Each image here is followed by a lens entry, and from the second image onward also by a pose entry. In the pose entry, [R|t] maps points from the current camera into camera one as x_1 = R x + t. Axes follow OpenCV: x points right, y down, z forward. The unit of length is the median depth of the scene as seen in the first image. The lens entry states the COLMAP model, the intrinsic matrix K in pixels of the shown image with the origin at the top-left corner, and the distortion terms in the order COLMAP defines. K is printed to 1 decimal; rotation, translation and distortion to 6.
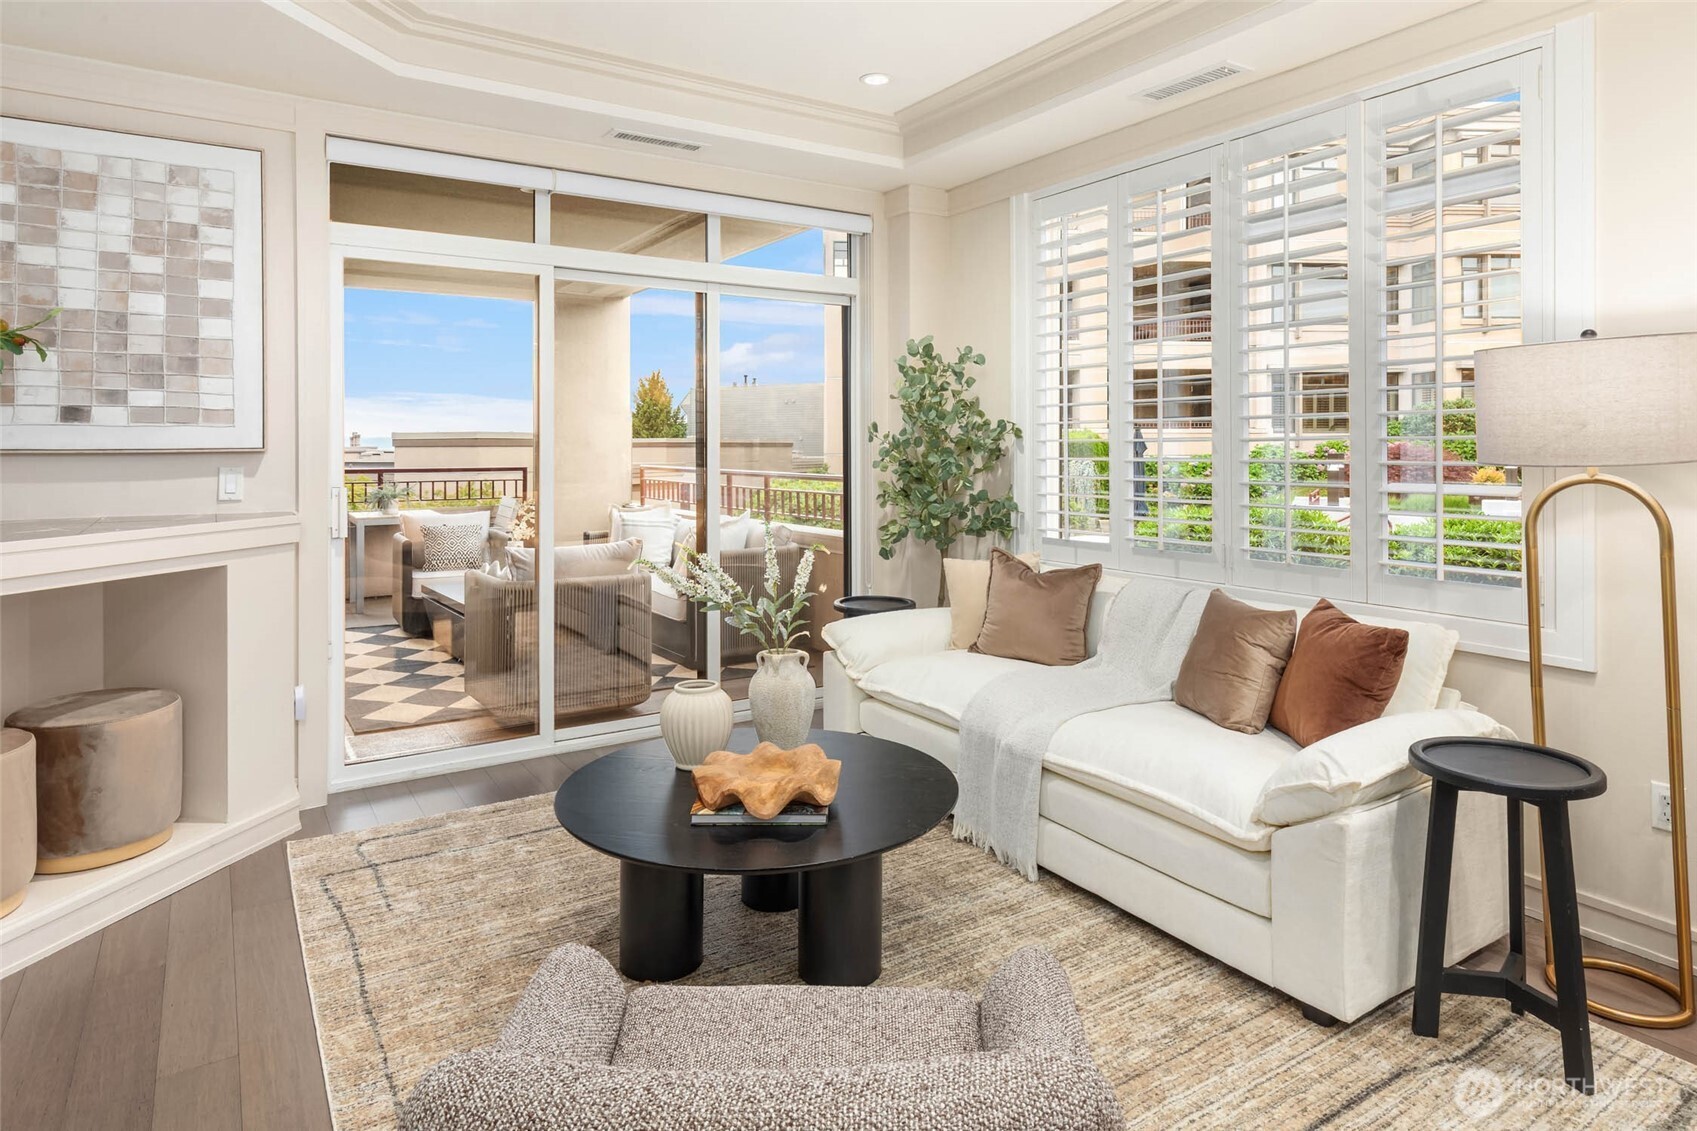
lens RADIAL K [[991.2, 0, 852.4], [0, 991.2, 443.2], [0, 0, 1]] dist [0.008268, -0.000901]
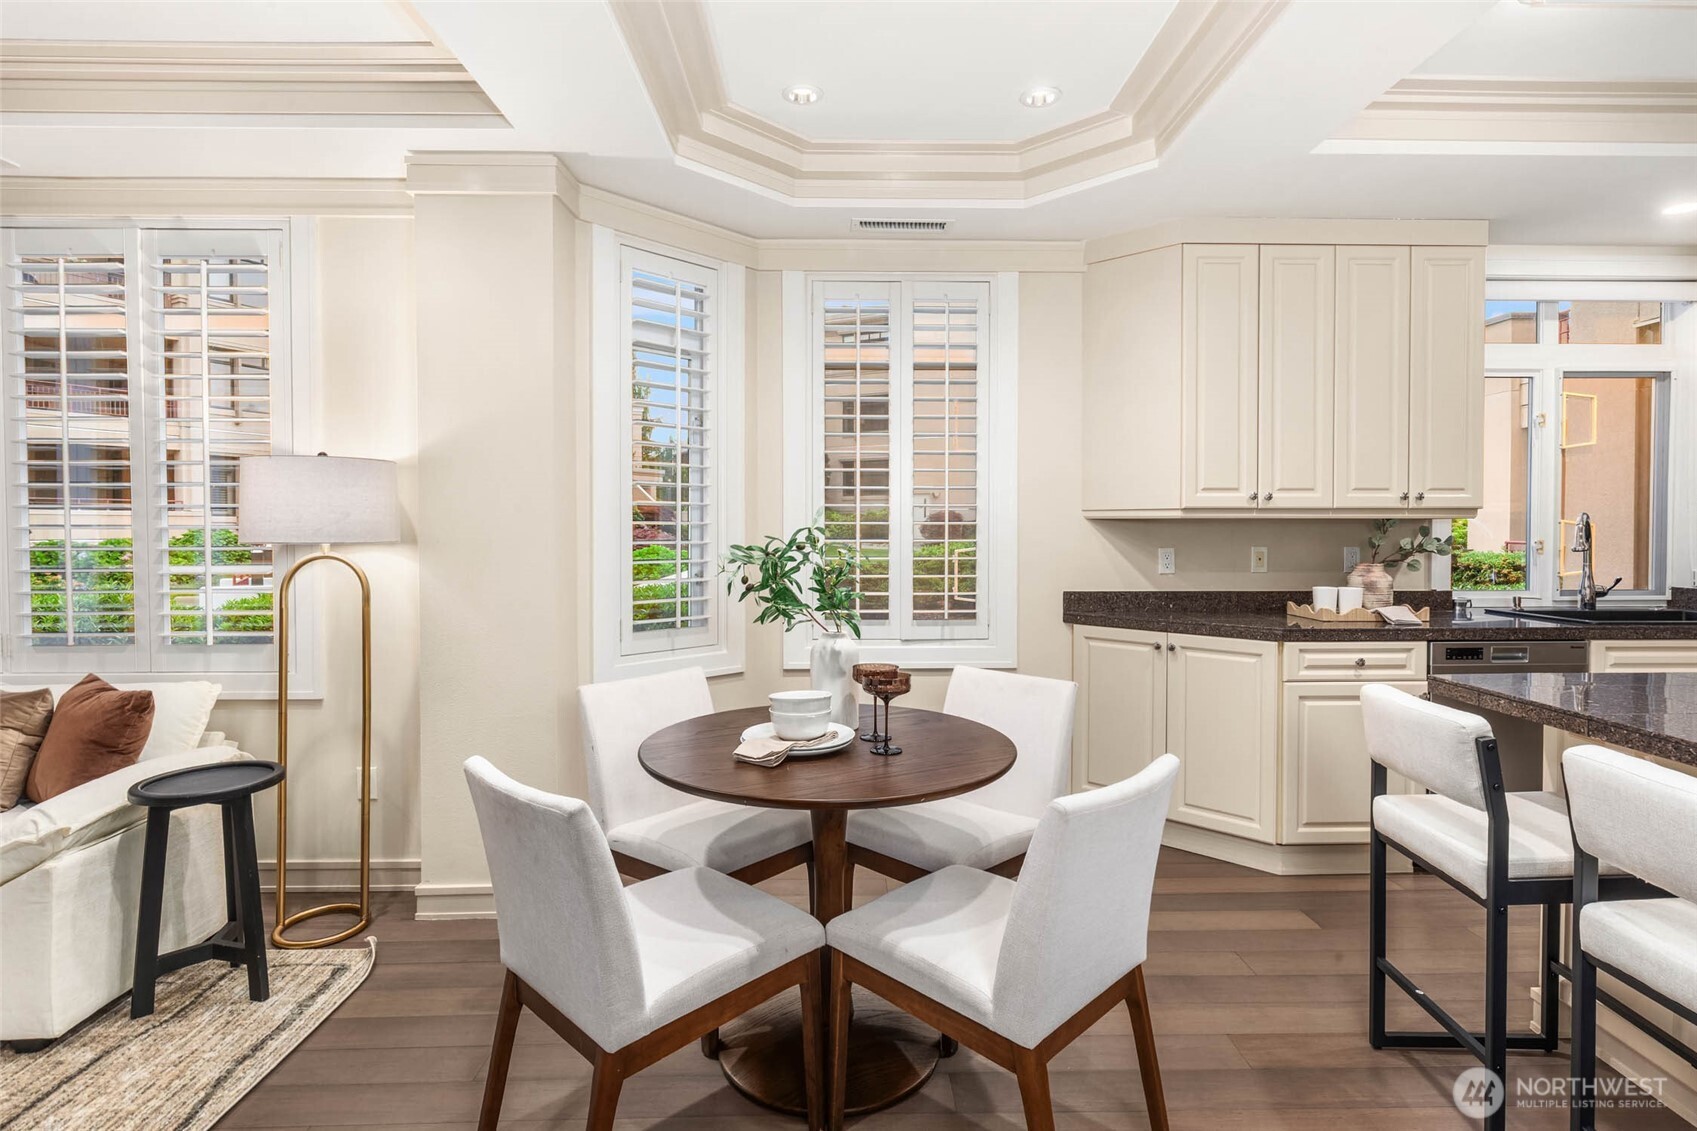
lens RADIAL K [[852.1, 0, 842.3], [0, 852.1, 551.8], [0, 0, 1]] dist [-0.006484, -0.003072]
pose [[0.524895, -0.017782, 0.850981, 0.108335], [-0.002762, 0.999741, 0.022593, -0.001618], [-0.851162, -0.014209, 0.524710, -0.189512]]
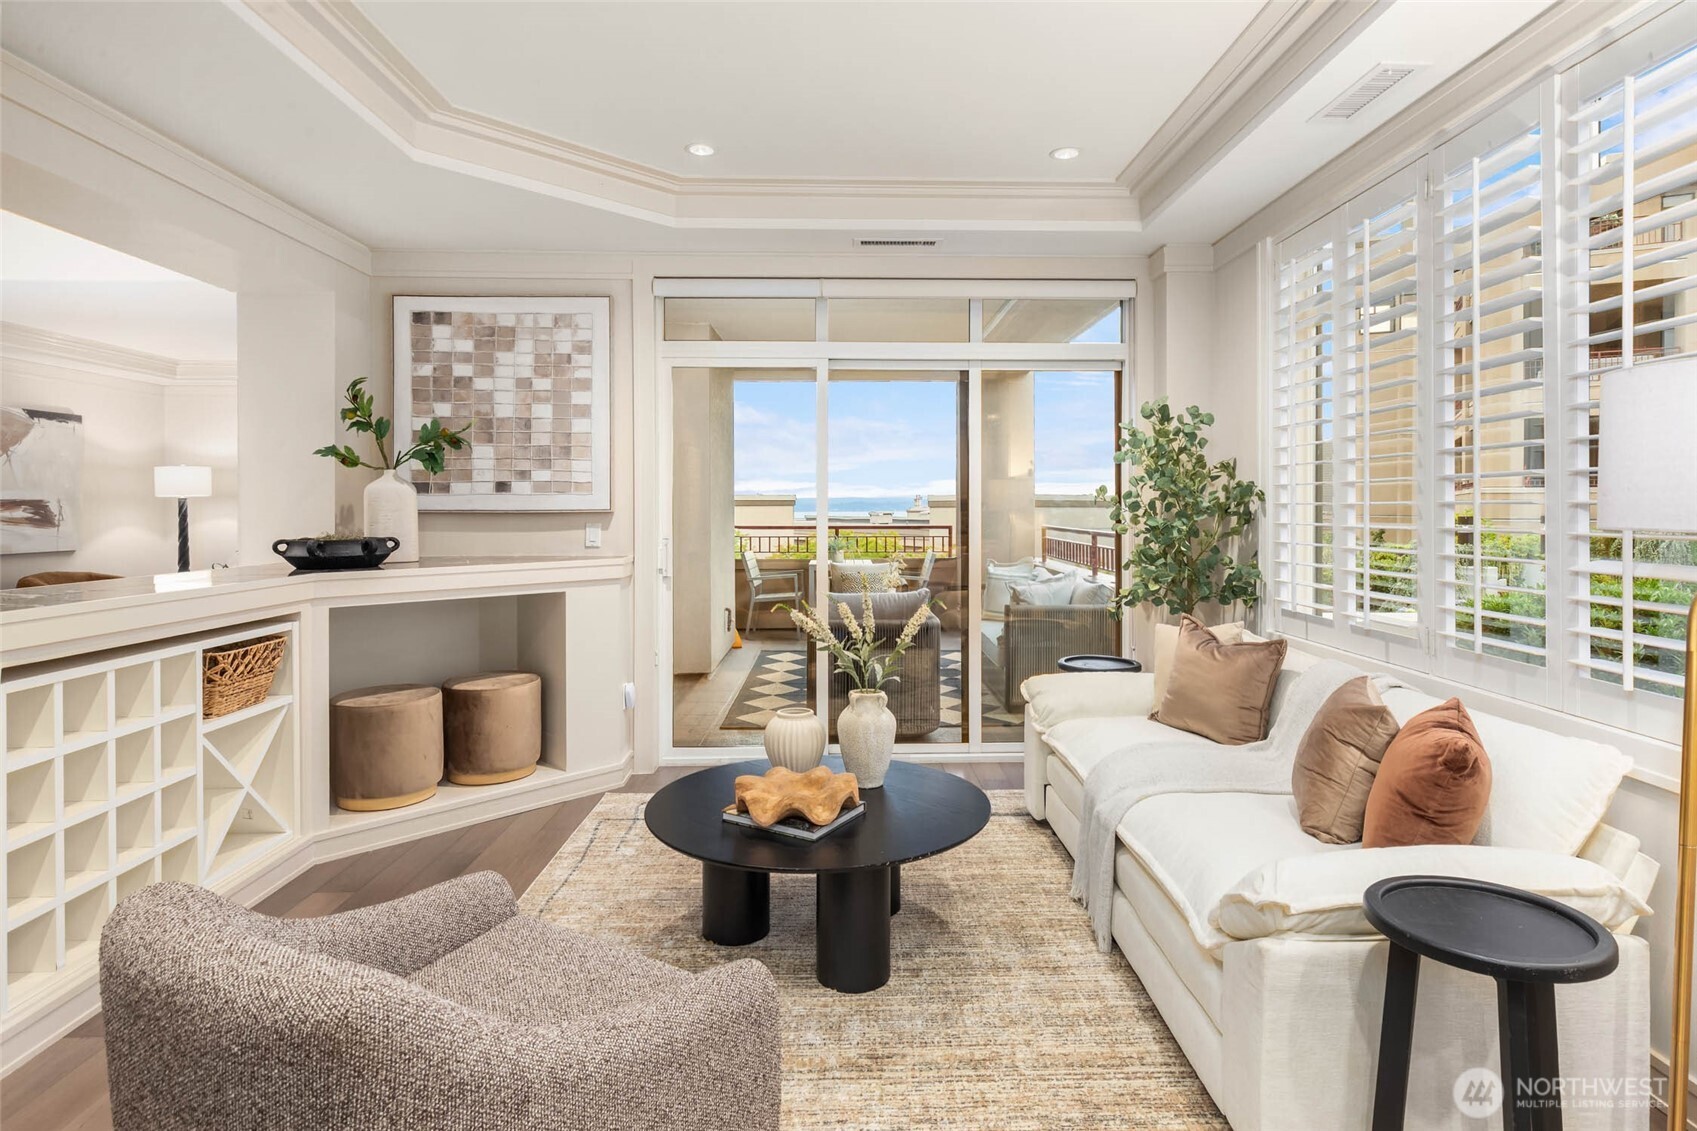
lens RADIAL K [[923.7, 0, 868.6], [0, 923.7, 507.9], [0, 0, 1]] dist [0.000436, -0.000706]
pose [[0.854774, 0.002238, -0.518996, 0.430853], [-0.000014, 0.999991, 0.004289, -0.003526], [0.519000, -0.003659, 0.854766, 0.091140]]
